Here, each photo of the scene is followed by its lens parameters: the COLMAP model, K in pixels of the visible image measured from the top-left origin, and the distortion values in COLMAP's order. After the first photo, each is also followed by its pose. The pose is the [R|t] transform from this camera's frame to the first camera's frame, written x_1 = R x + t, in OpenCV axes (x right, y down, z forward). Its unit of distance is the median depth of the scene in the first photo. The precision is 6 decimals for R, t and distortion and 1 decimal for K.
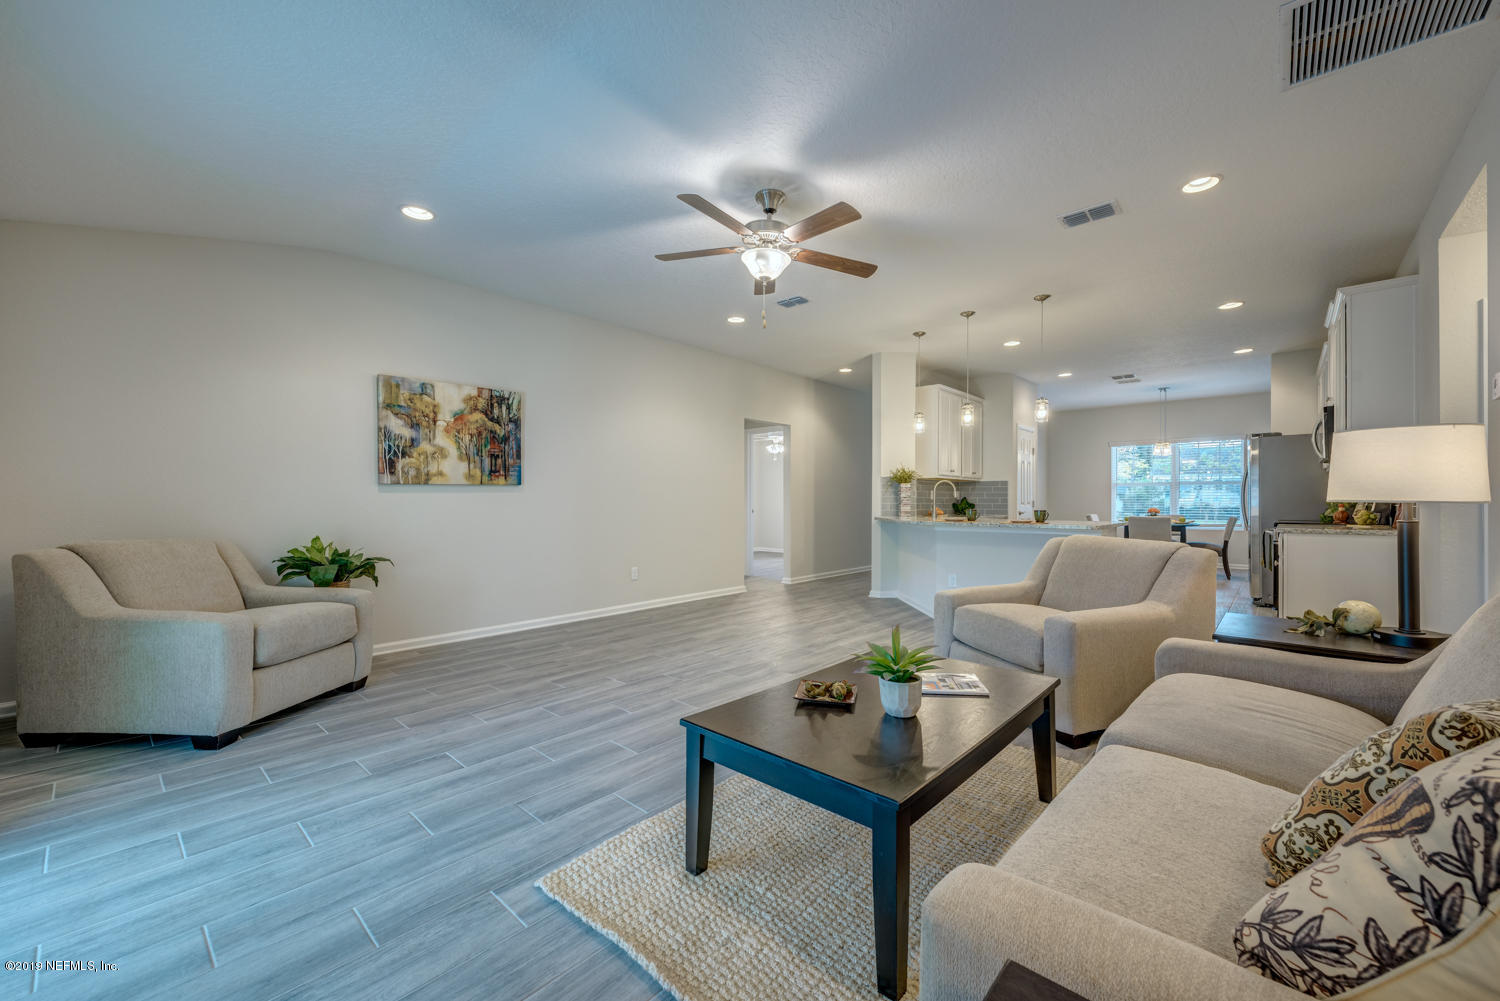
lens RADIAL K [[589.8, 0, 756.2], [0, 589.8, 497.9], [0, 0, 1]] dist [0.015452, -0.003983]
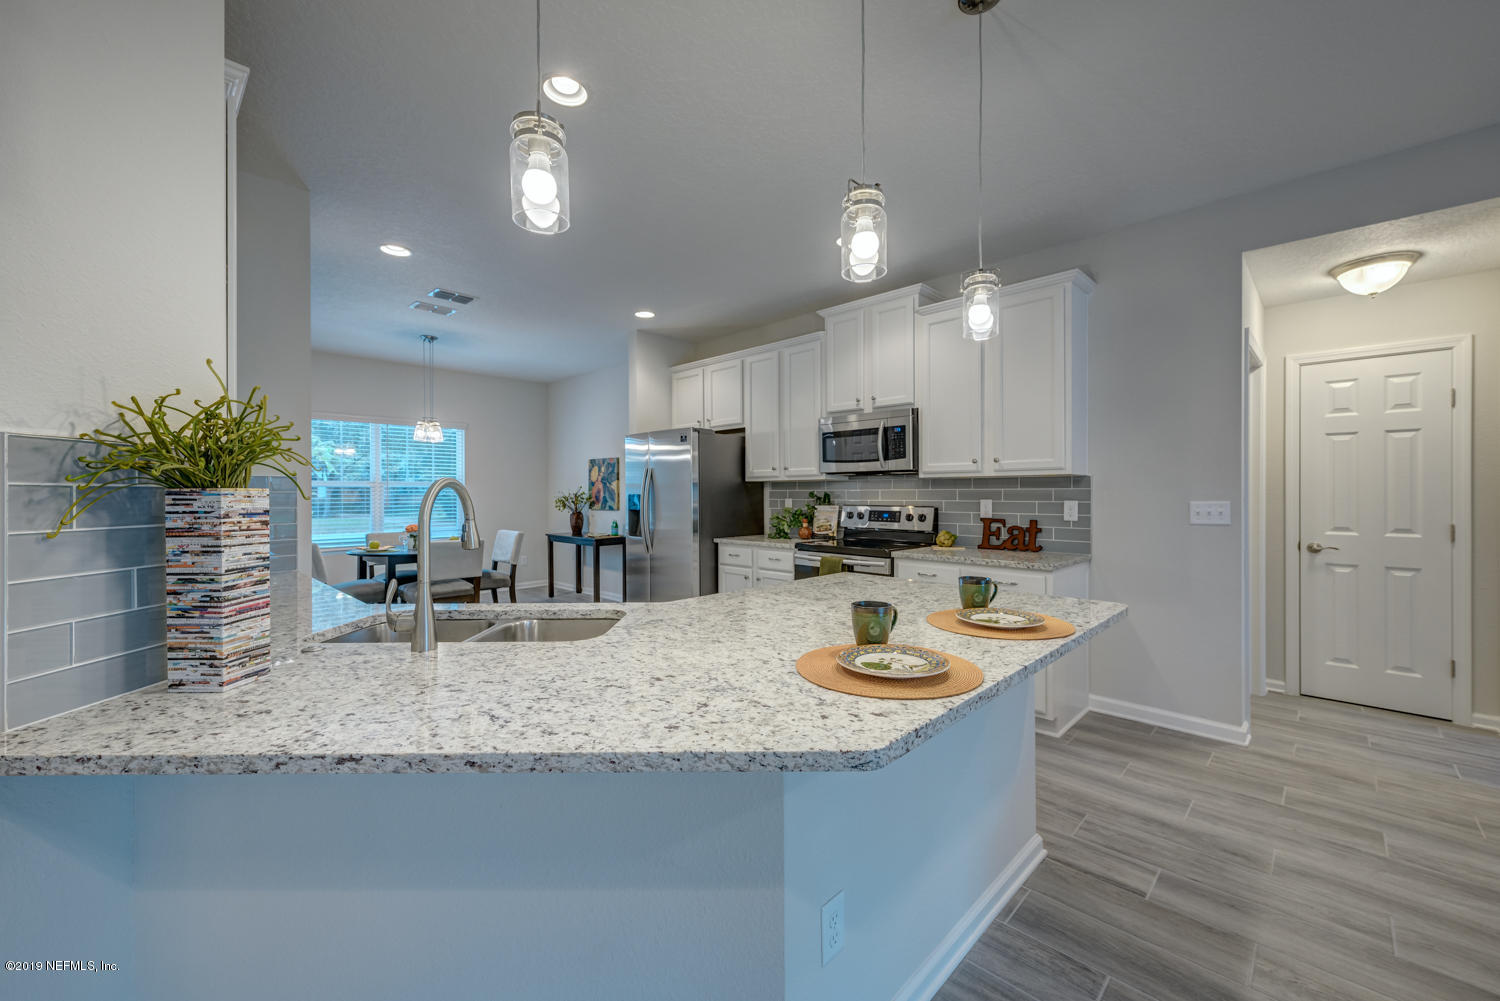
lens RADIAL K [[589.8, 0, 767.8], [0, 589.8, 486.9], [0, 0, 1]] dist [0.015452, -0.003983]
pose [[0.031277, 0.008559, 0.999474, 0.108515], [-0.002057, 0.999962, -0.008498, -0.032384], [-0.999509, -0.001790, 0.031293, 1.120185]]
